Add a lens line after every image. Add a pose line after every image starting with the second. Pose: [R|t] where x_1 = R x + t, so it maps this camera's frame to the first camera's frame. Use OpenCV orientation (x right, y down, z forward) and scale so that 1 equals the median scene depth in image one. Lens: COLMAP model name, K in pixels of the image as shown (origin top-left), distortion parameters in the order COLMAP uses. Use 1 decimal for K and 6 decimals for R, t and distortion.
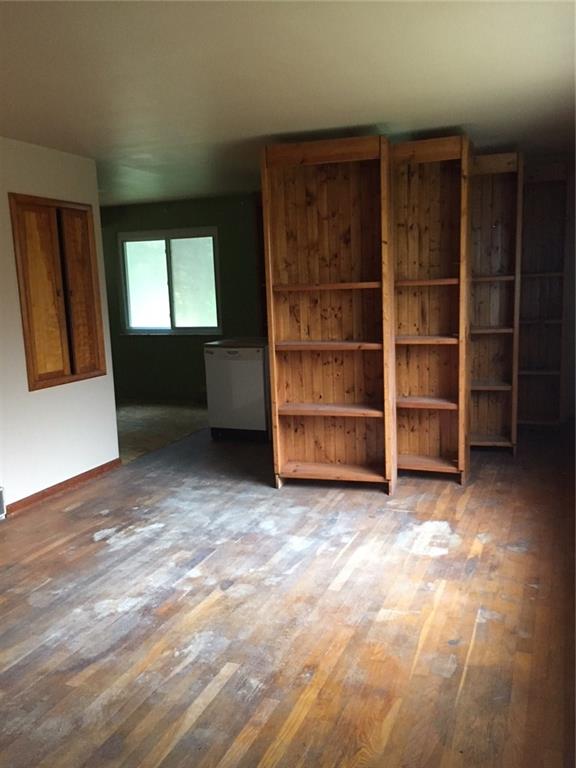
lens RADIAL K [[653.3, 0, 288.0], [0, 653.3, 384.0], [0, 0, 1]] dist [0.106092, -0.162975]
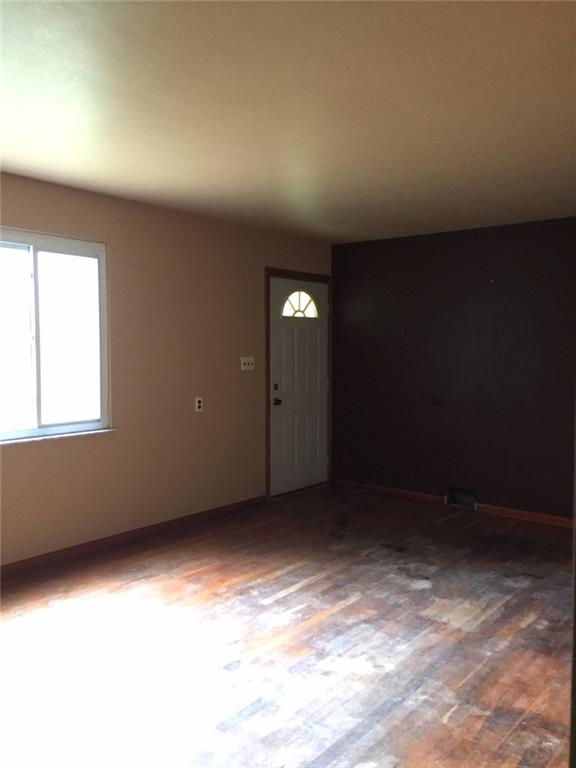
lens RADIAL K [[653.3, 0, 288.0], [0, 653.3, 384.0], [0, 0, 1]] dist [0.106092, -0.162975]
pose [[-0.959490, 0.012754, 0.281452, -0.505837], [0.071316, 0.977436, 0.198828, -0.295102], [-0.272566, 0.210845, -0.938750, 2.079978]]
